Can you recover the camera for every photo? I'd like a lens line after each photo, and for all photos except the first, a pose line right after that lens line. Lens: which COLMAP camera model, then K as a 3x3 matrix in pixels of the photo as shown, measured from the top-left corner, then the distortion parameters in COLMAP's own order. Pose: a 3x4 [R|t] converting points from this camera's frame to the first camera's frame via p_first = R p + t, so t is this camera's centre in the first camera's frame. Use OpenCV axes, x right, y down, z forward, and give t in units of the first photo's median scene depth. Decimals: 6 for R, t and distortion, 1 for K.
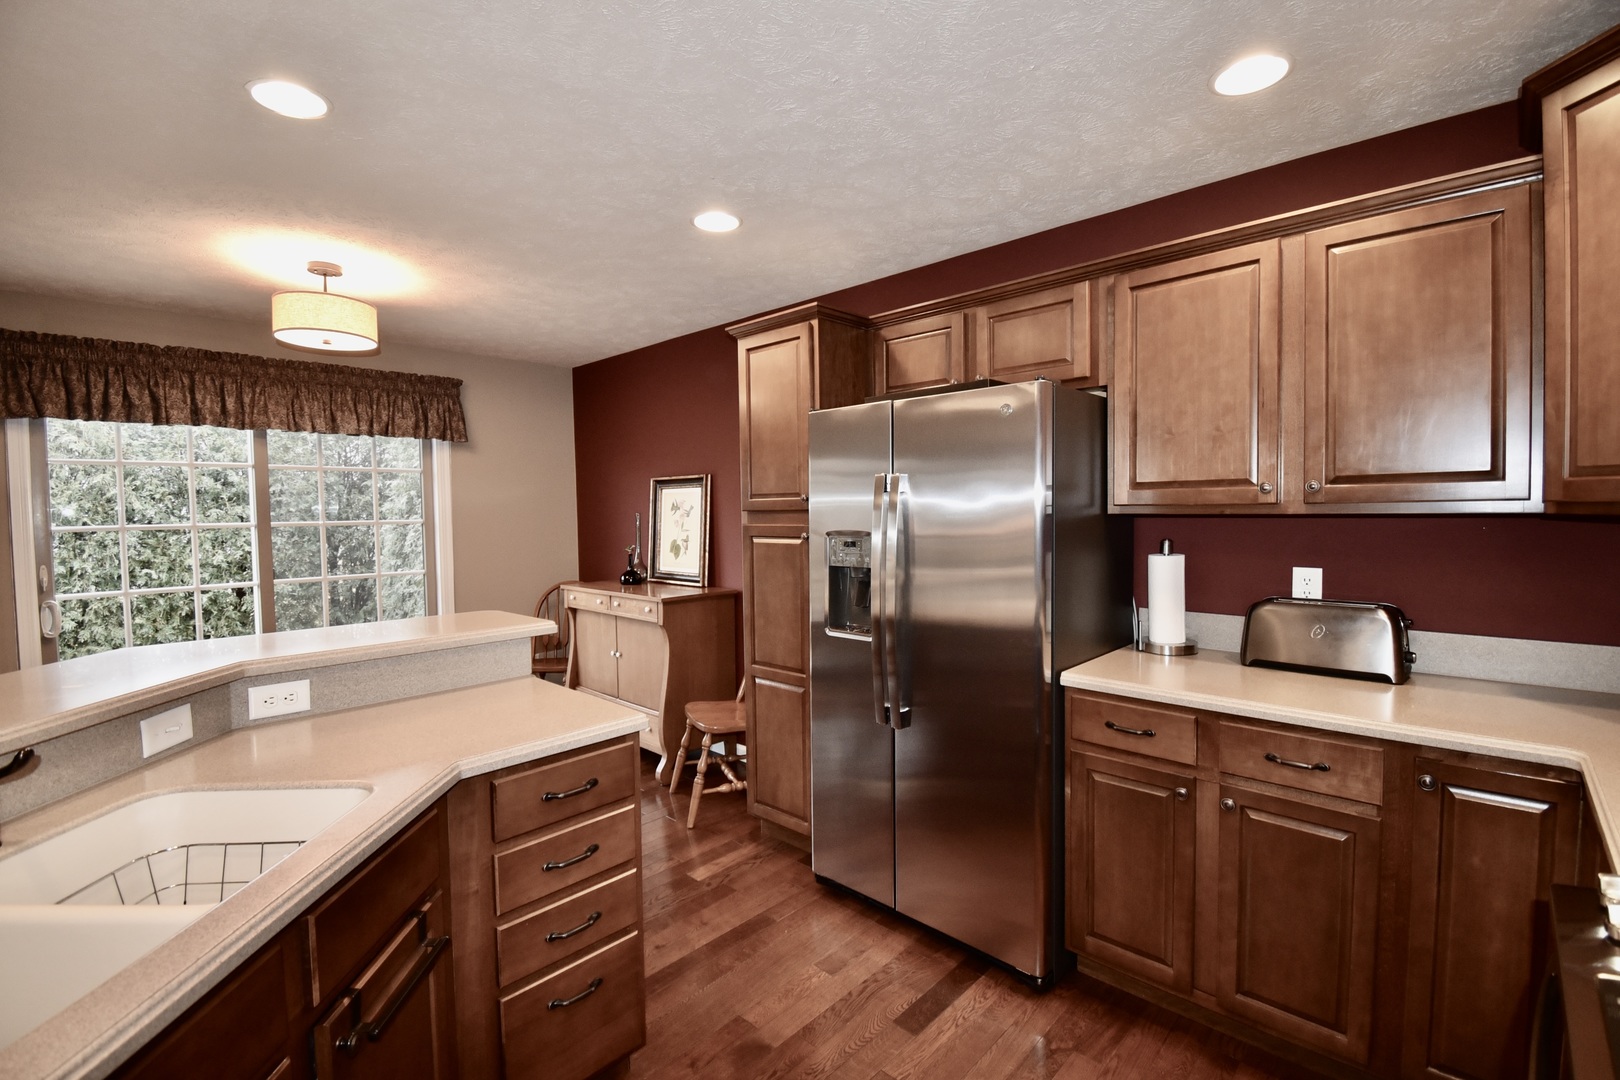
lens RADIAL K [[713.8, 0, 817.9], [0, 713.8, 537.9], [0, 0, 1]] dist [0.018855, -0.026528]
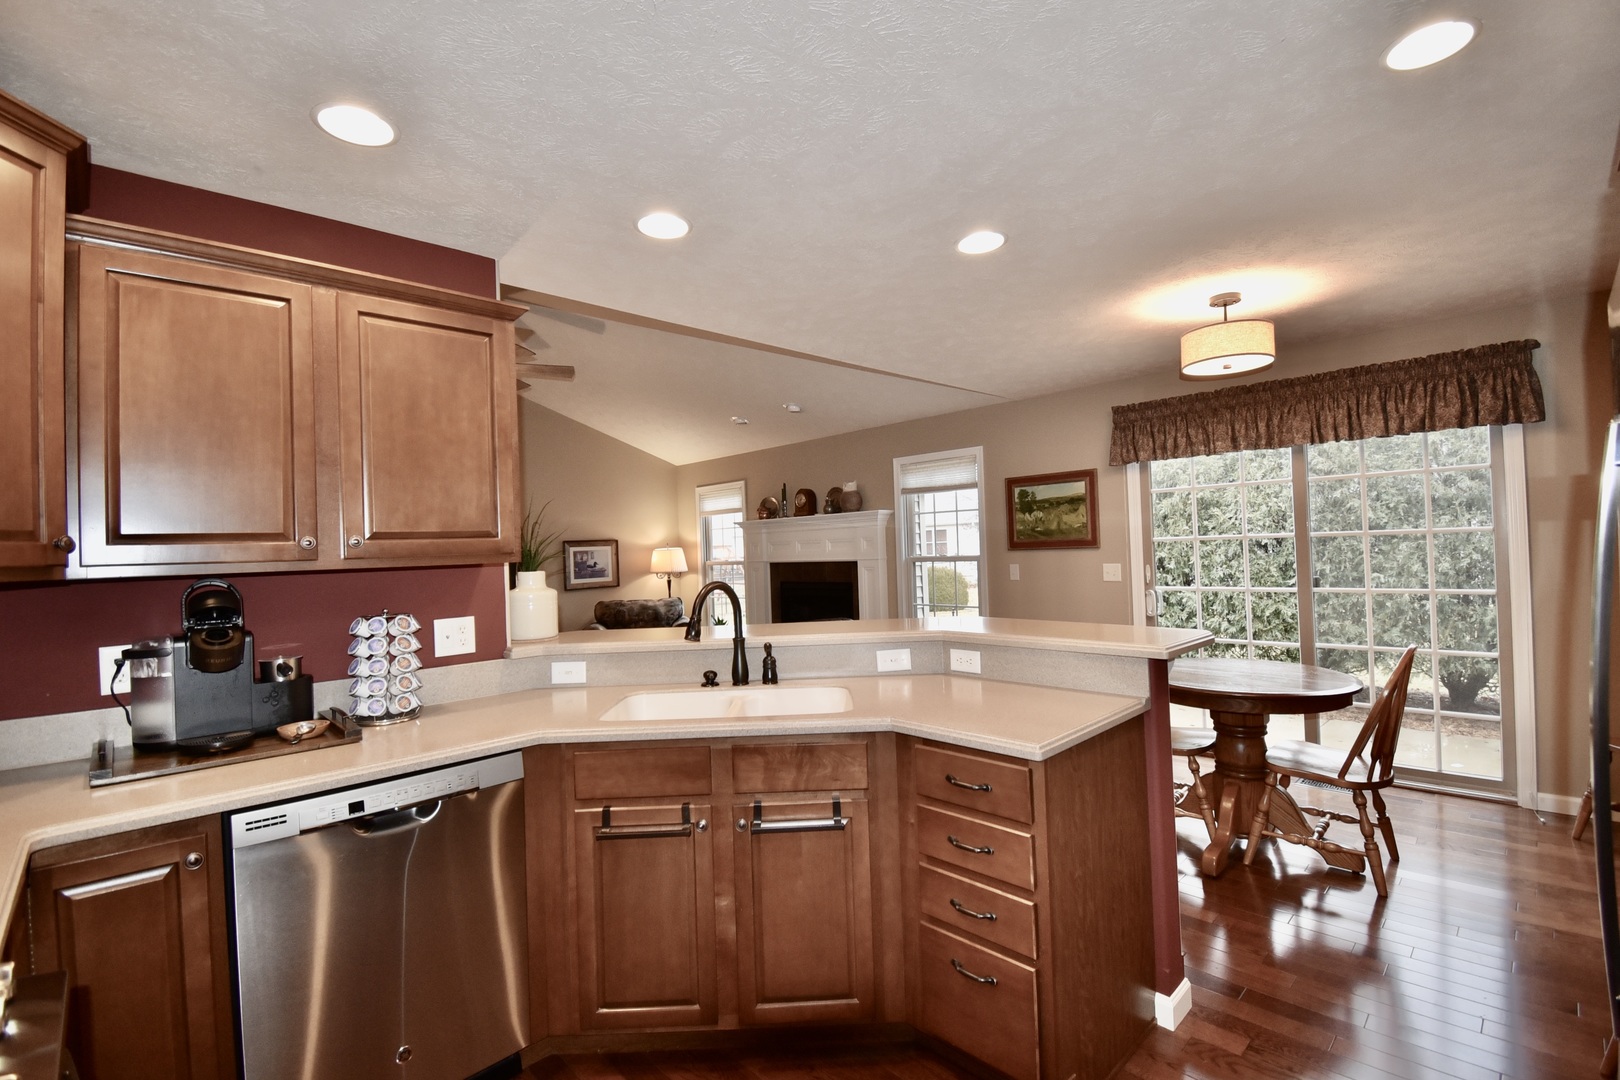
lens RADIAL K [[713.8, 0, 817.9], [0, 713.8, 537.9], [0, 0, 1]] dist [0.018855, -0.026528]
pose [[-0.032759, 0.000966, -0.999463, 0.319954], [-0.004442, 0.999990, 0.001112, -0.012166], [0.999453, 0.004476, -0.032755, 0.331215]]
